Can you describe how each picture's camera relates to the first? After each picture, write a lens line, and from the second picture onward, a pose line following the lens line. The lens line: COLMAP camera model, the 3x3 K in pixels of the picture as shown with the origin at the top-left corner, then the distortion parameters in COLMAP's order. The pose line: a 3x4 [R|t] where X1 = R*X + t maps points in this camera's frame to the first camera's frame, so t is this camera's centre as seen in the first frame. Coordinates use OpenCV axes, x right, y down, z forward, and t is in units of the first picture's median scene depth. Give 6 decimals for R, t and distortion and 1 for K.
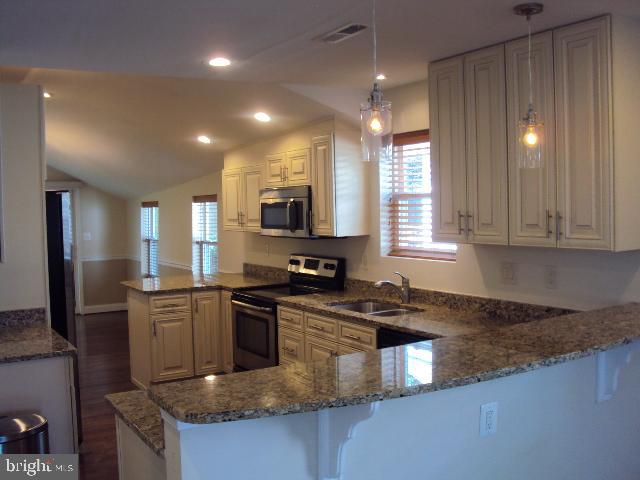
lens RADIAL K [[660.7, 0, 320.0], [0, 660.7, 240.0], [0, 0, 1]] dist [-0.216527, 0.249072]
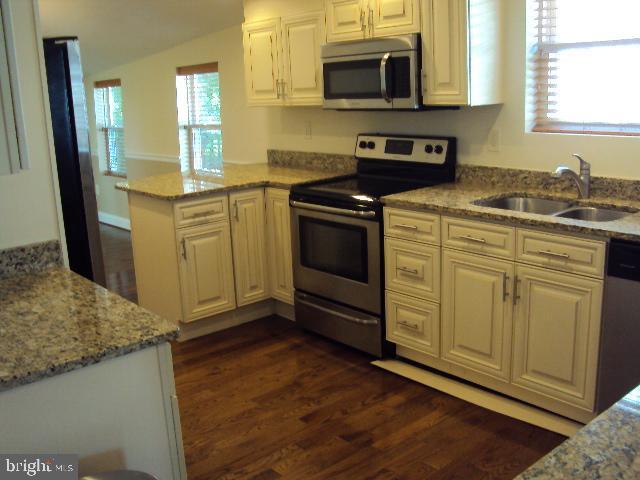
lens RADIAL K [[660.7, 0, 320.0], [0, 660.7, 240.0], [0, 0, 1]] dist [-0.216527, 0.249072]
pose [[0.990195, -0.056693, 0.127671, -0.210148], [0.033588, 0.983756, 0.176343, 0.007757], [-0.135594, -0.170326, 0.976014, 0.307846]]
